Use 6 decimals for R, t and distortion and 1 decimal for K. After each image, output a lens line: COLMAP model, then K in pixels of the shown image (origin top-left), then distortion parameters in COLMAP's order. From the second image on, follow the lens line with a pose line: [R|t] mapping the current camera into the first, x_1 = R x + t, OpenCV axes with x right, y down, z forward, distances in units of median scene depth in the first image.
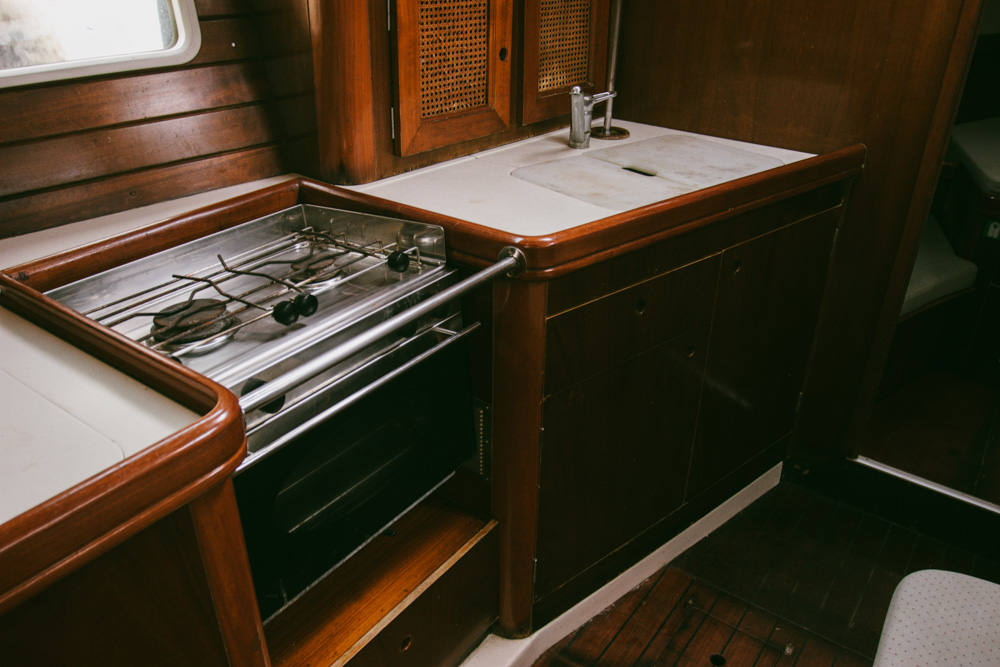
lens RADIAL K [[787.6, 0, 501.9], [0, 787.6, 342.8], [0, 0, 1]] dist [-0.088533, 0.048827]
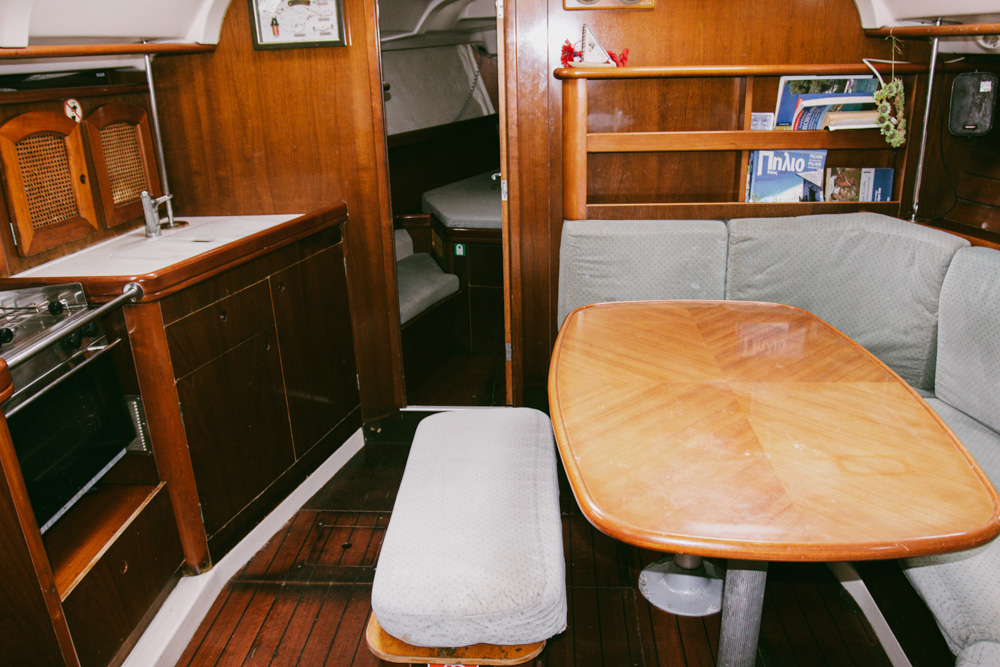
lens RADIAL K [[787.6, 0, 506.1], [0, 787.6, 346.0], [0, 0, 1]] dist [-0.088533, 0.048827]
pose [[0.842032, -0.227677, 0.489025, -0.111674], [0.296153, 0.952835, -0.066320, 0.257719], [-0.450861, 0.200670, 0.869745, -0.537982]]
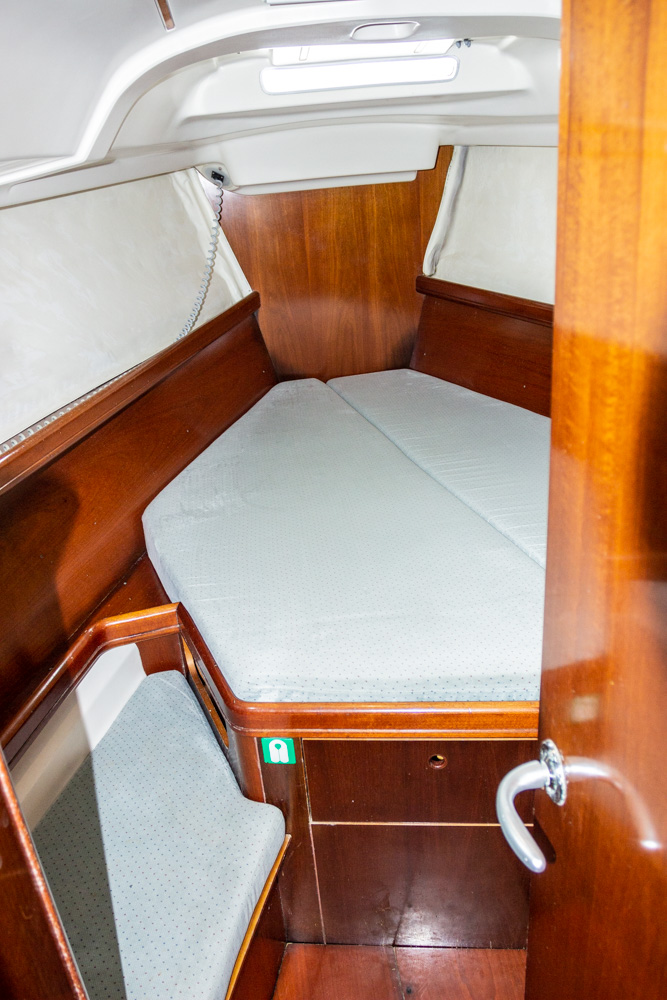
lens RADIAL K [[787.6, 0, 336.4], [0, 787.6, 501.6], [0, 0, 1]] dist [-0.088533, 0.048827]
pose [[0.731970, -0.351912, 0.583419, 0.665103], [0.405740, 0.913037, 0.041685, -0.525499], [-0.547353, 0.206205, 0.811101, 0.782193]]
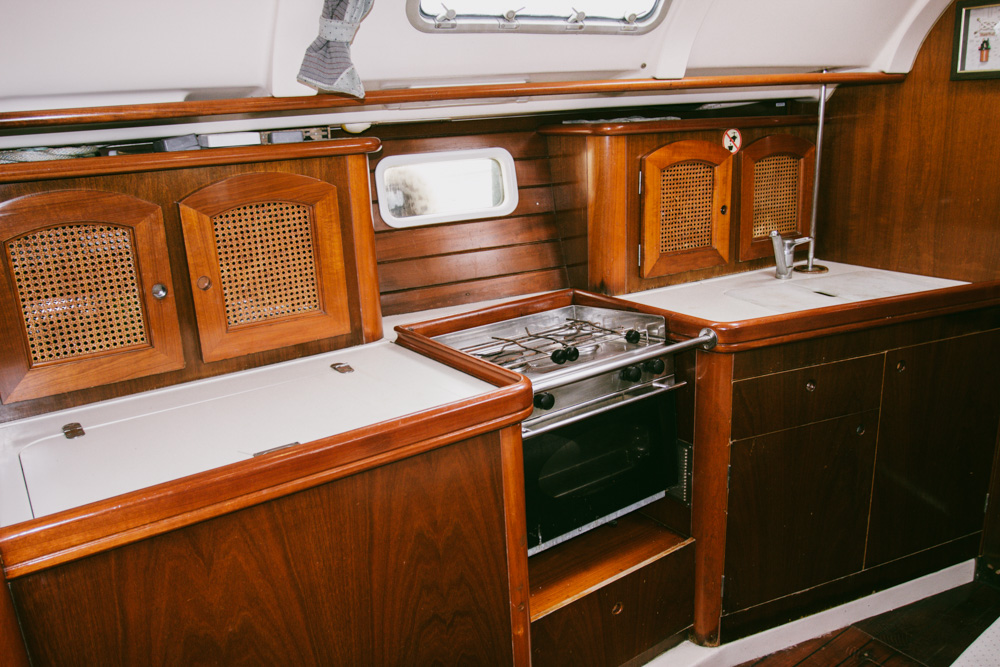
lens RADIAL K [[787.6, 0, 501.8], [0, 787.6, 344.6], [0, 0, 1]] dist [-0.088533, 0.048827]
pose [[0.942919, 0.037695, -0.330882, 0.106420], [-0.103588, 0.977483, -0.183839, 0.173256], [0.316502, 0.207621, 0.925592, -0.390011]]
